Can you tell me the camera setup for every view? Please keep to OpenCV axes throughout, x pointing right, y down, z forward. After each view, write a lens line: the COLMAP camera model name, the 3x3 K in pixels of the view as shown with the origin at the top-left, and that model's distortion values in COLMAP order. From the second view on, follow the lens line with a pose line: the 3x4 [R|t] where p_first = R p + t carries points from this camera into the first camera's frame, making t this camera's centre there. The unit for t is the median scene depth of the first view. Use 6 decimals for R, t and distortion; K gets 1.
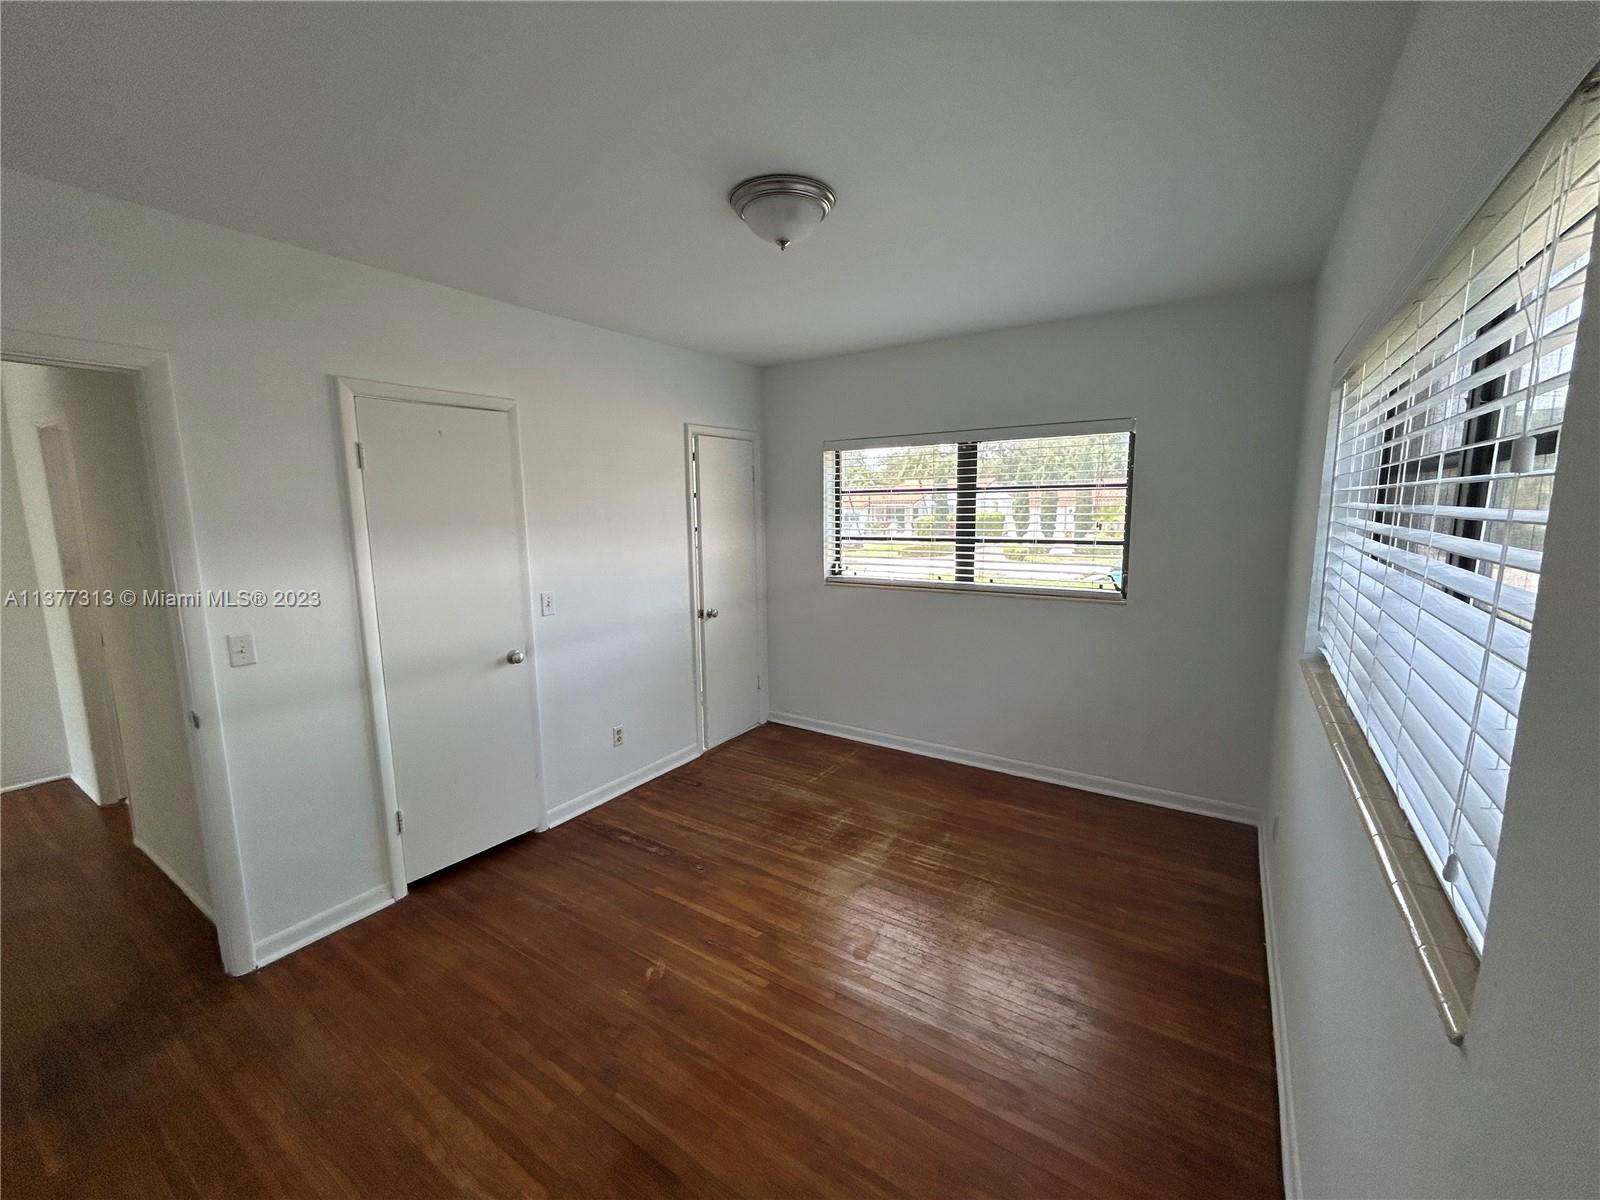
lens RADIAL K [[646.0, 0, 801.5], [0, 646.0, 602.8], [0, 0, 1]] dist [-0.000287, 0.000453]
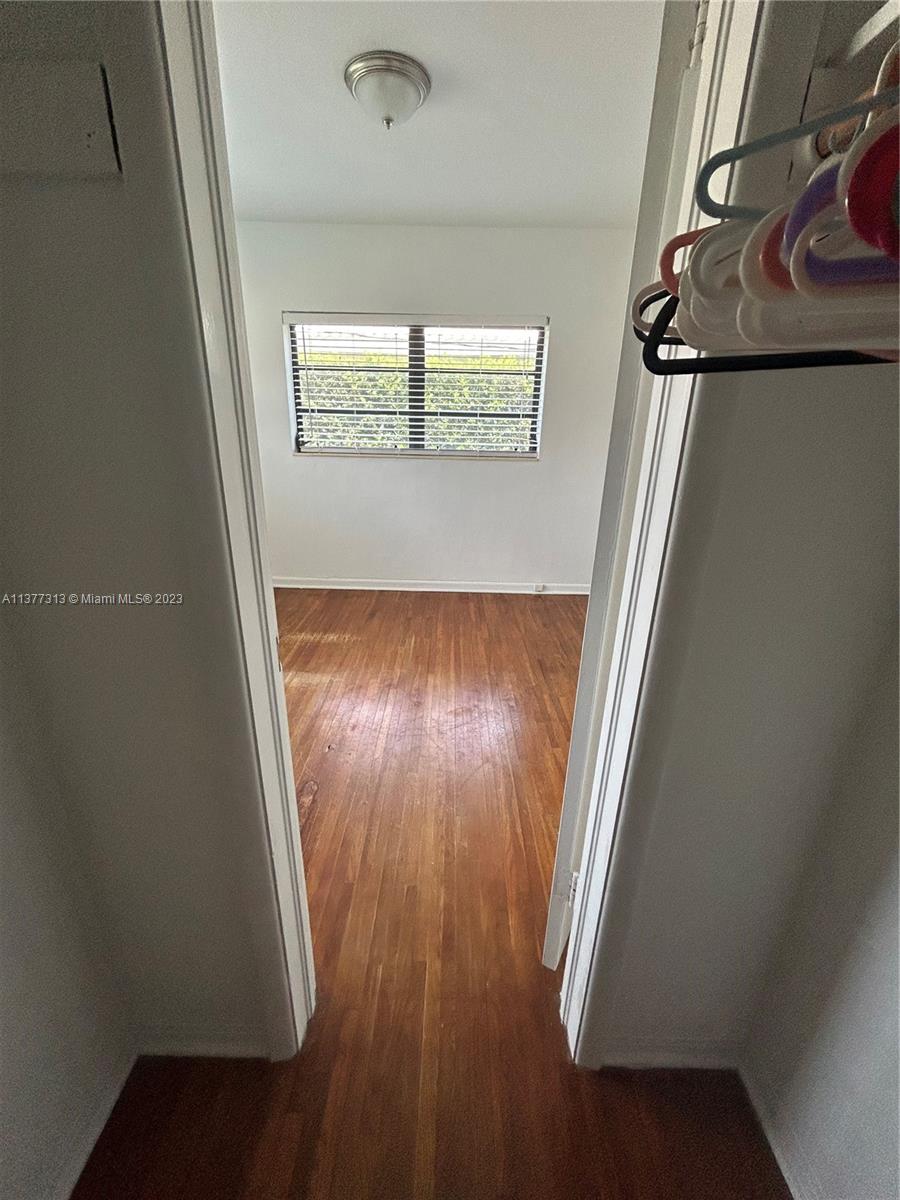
lens RADIAL K [[484.5, 0, 448.6], [0, 484.5, 599.7], [0, 0, 1]] dist [-0.000287, 0.000453]
pose [[-0.542644, -0.288316, 0.788930, -0.699886], [0.108946, 0.907152, 0.406456, -0.054216], [-0.832867, 0.306511, -0.460850, 1.034855]]
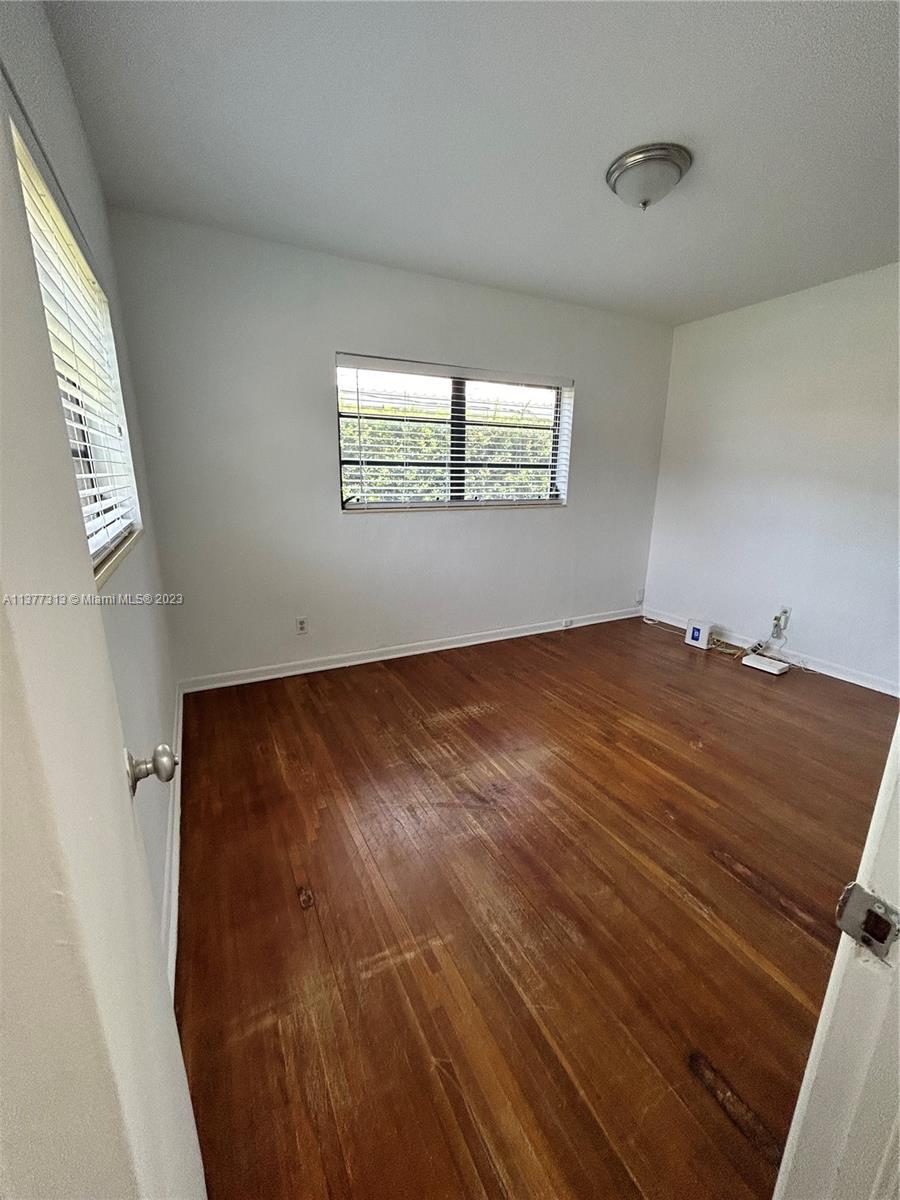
lens RADIAL K [[484.5, 0, 449.5], [0, 484.5, 605.4], [0, 0, 1]] dist [-0.000287, 0.000453]
pose [[-0.870517, -0.126444, 0.475617, -0.161030], [0.074130, 0.921715, 0.380719, -0.127314], [-0.486523, 0.366680, -0.792995, 1.465120]]
